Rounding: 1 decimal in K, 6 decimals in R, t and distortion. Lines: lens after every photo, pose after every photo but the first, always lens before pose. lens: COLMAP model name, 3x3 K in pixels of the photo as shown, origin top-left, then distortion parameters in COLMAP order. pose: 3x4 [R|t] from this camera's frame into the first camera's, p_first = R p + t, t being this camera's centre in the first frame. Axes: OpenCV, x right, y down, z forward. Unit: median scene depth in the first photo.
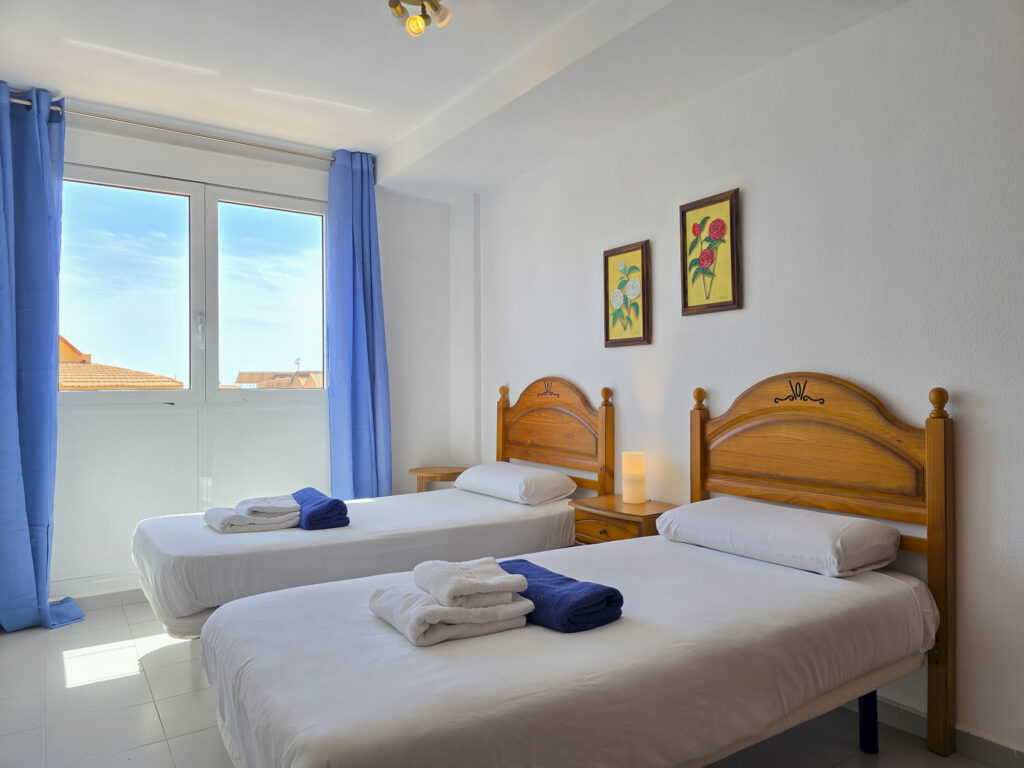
lens RADIAL K [[686.8, 0, 512.4], [0, 686.8, 370.9], [0, 0, 1]] dist [0.063610, -0.045841]
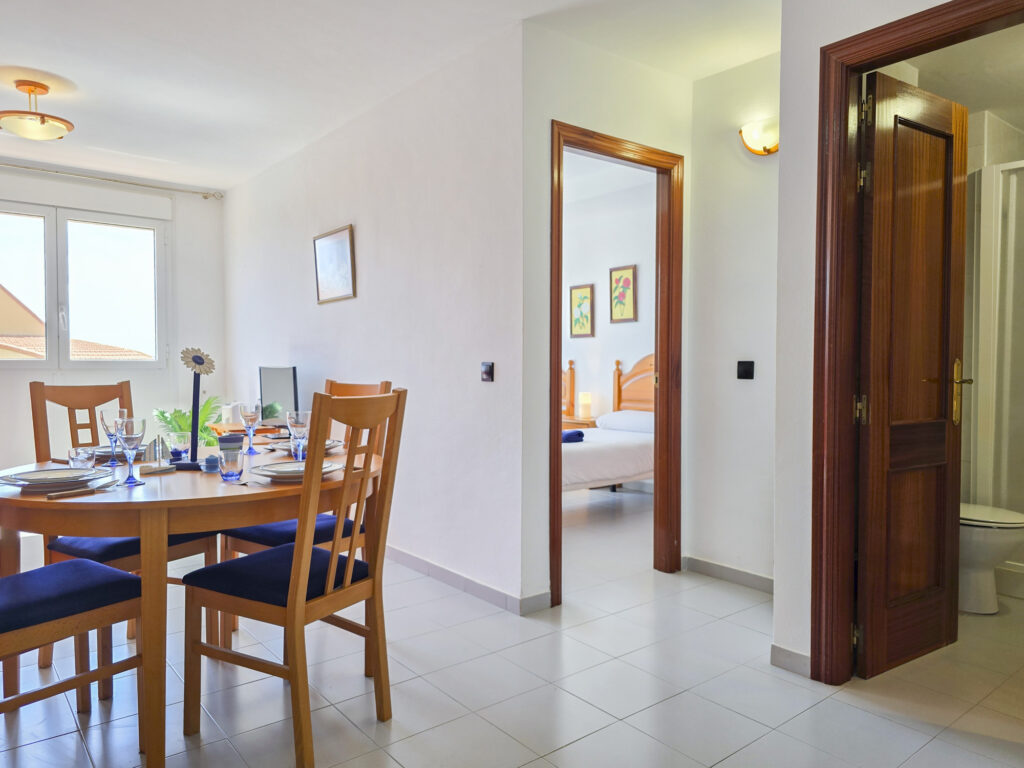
lens RADIAL K [[705.3, 0, 524.0], [0, 705.3, 379.8], [0, 0, 1]] dist [0.063007, -0.052767]
pose [[0.994661, -0.000220, 0.103201, -0.215633], [-0.004736, 0.998847, 0.047772, -0.014262], [-0.103092, -0.048006, 0.993513, -1.029787]]
